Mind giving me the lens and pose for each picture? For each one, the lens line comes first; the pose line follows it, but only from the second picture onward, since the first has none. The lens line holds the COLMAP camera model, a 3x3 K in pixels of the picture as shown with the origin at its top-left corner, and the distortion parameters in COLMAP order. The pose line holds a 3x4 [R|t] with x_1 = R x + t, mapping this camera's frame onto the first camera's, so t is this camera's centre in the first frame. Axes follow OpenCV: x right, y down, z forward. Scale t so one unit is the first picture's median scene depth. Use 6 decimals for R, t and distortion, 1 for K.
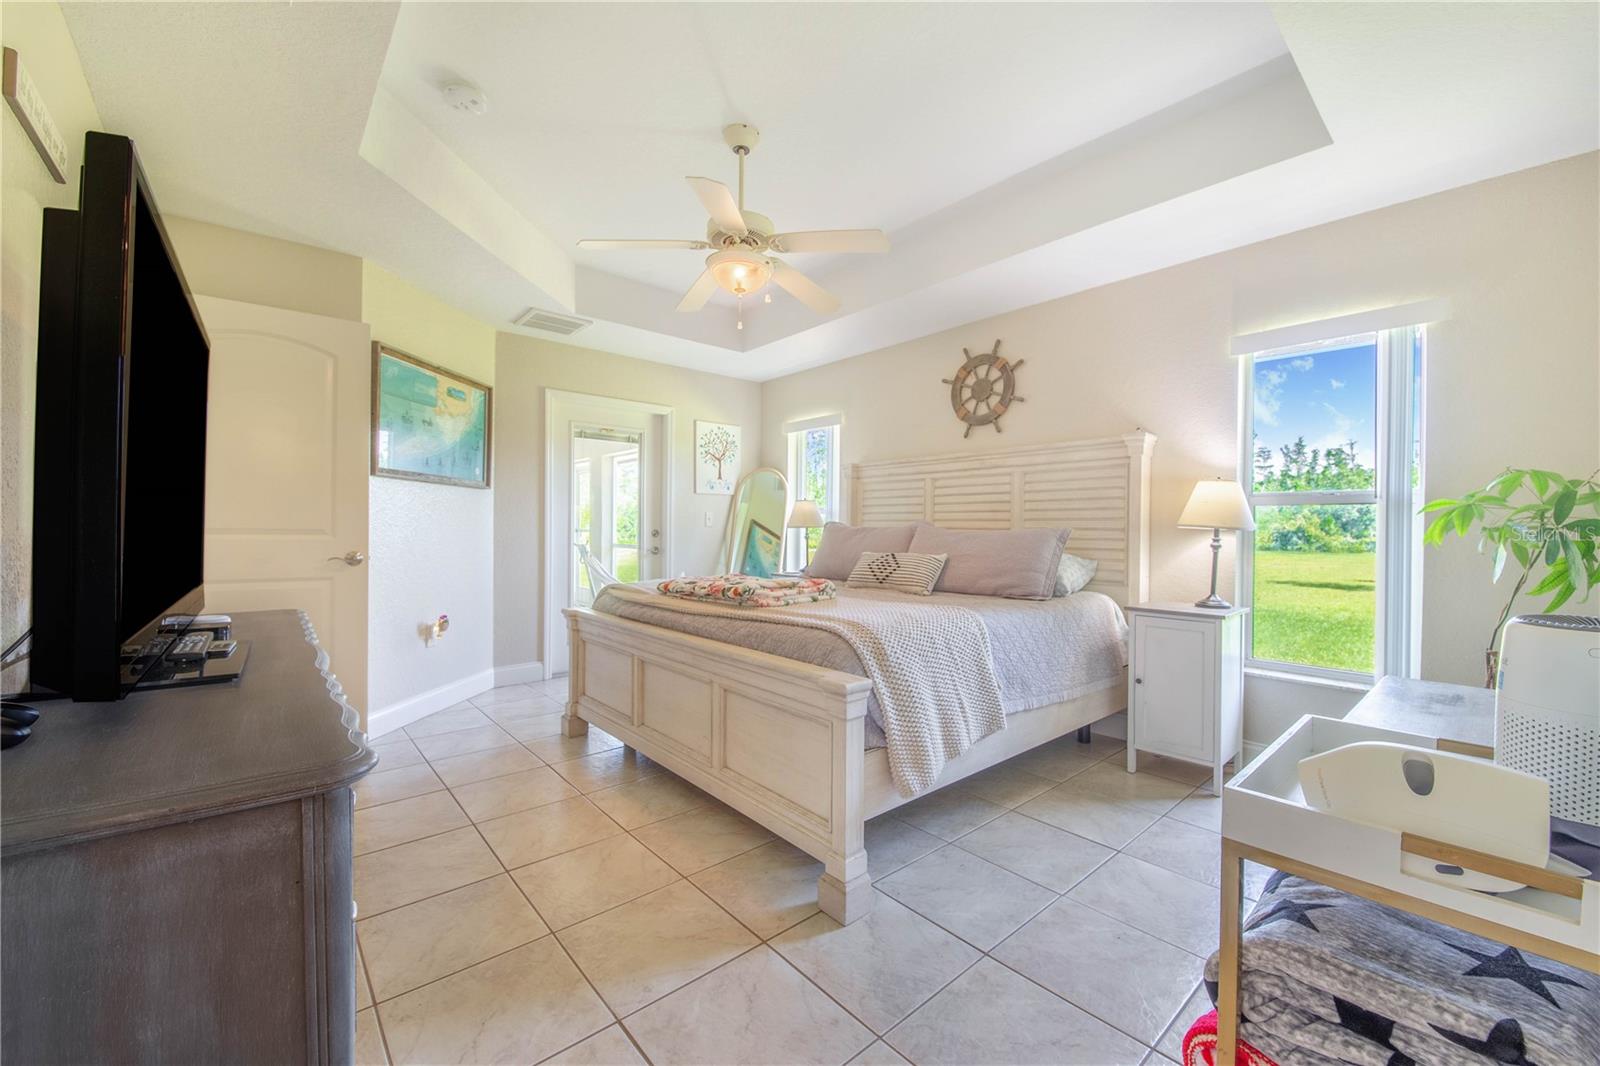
lens RADIAL K [[637.4, 0, 798.3], [0, 637.4, 534.0], [0, 0, 1]] dist [0.007405, -0.008117]
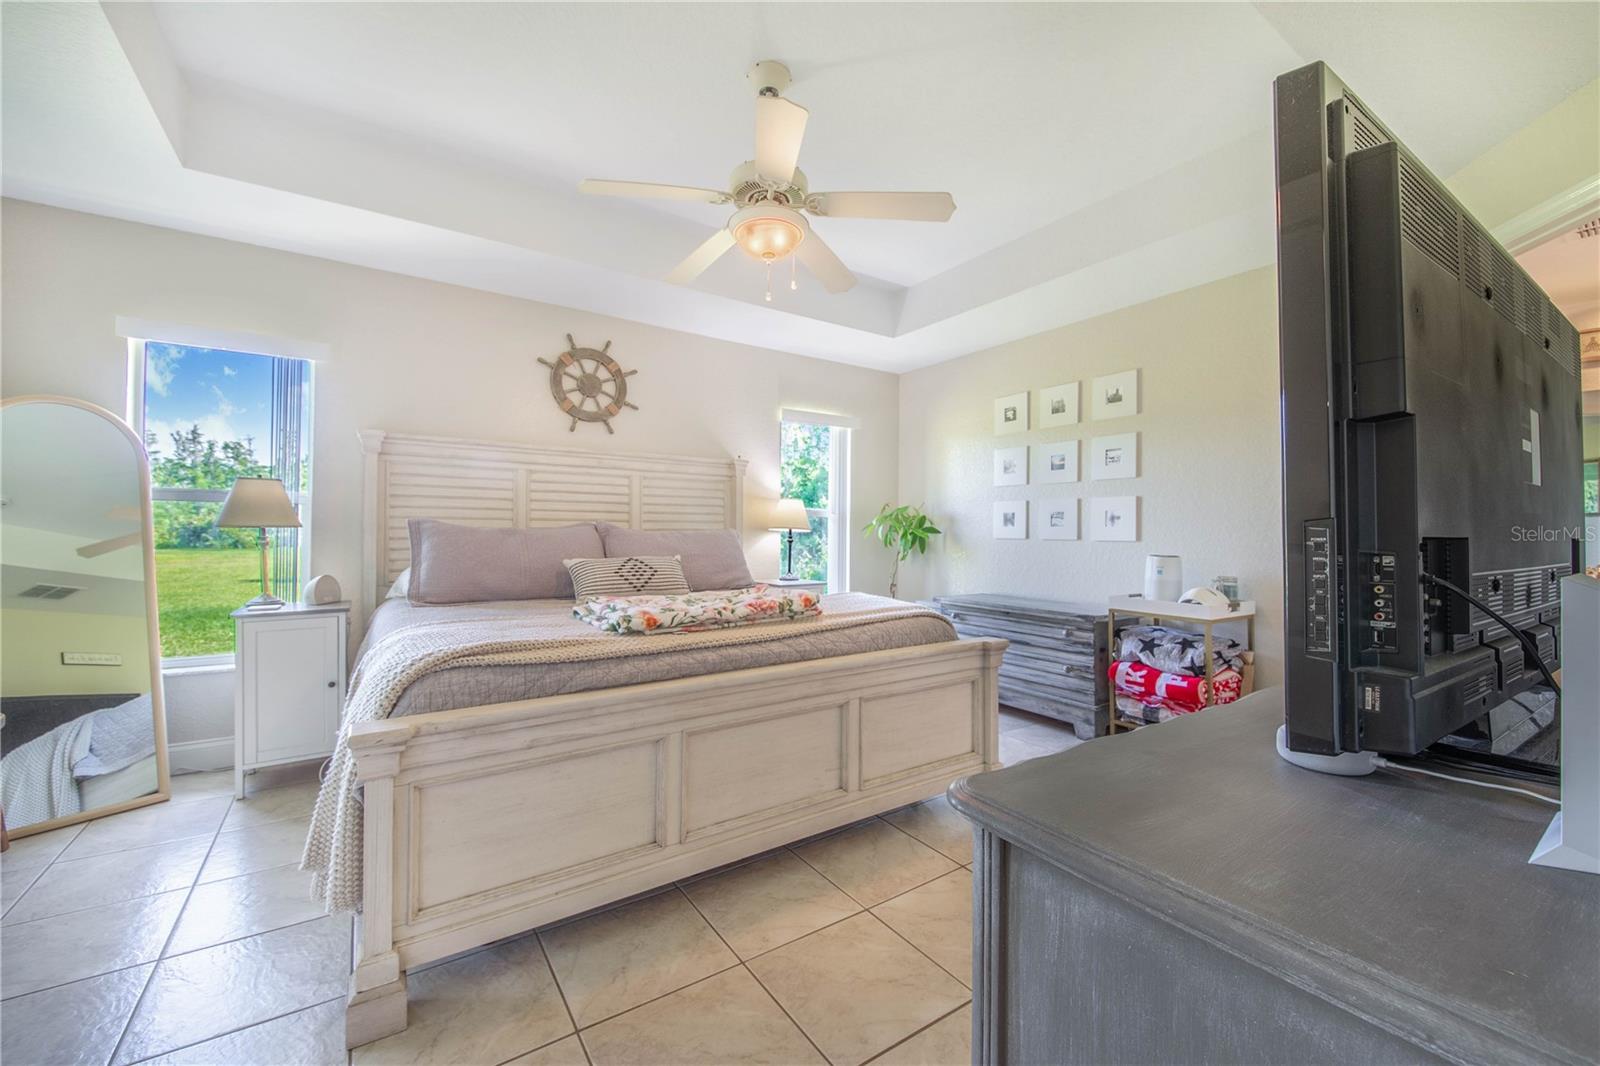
lens RADIAL K [[637.4, 0, 798.3], [0, 637.4, 524.0], [0, 0, 1]] dist [0.007405, -0.008117]
pose [[0.101803, 0.005350, 0.994790, -0.626242], [0.002472, 0.999981, -0.005631, -0.010025], [-0.994801, 0.003033, 0.101788, 0.579807]]
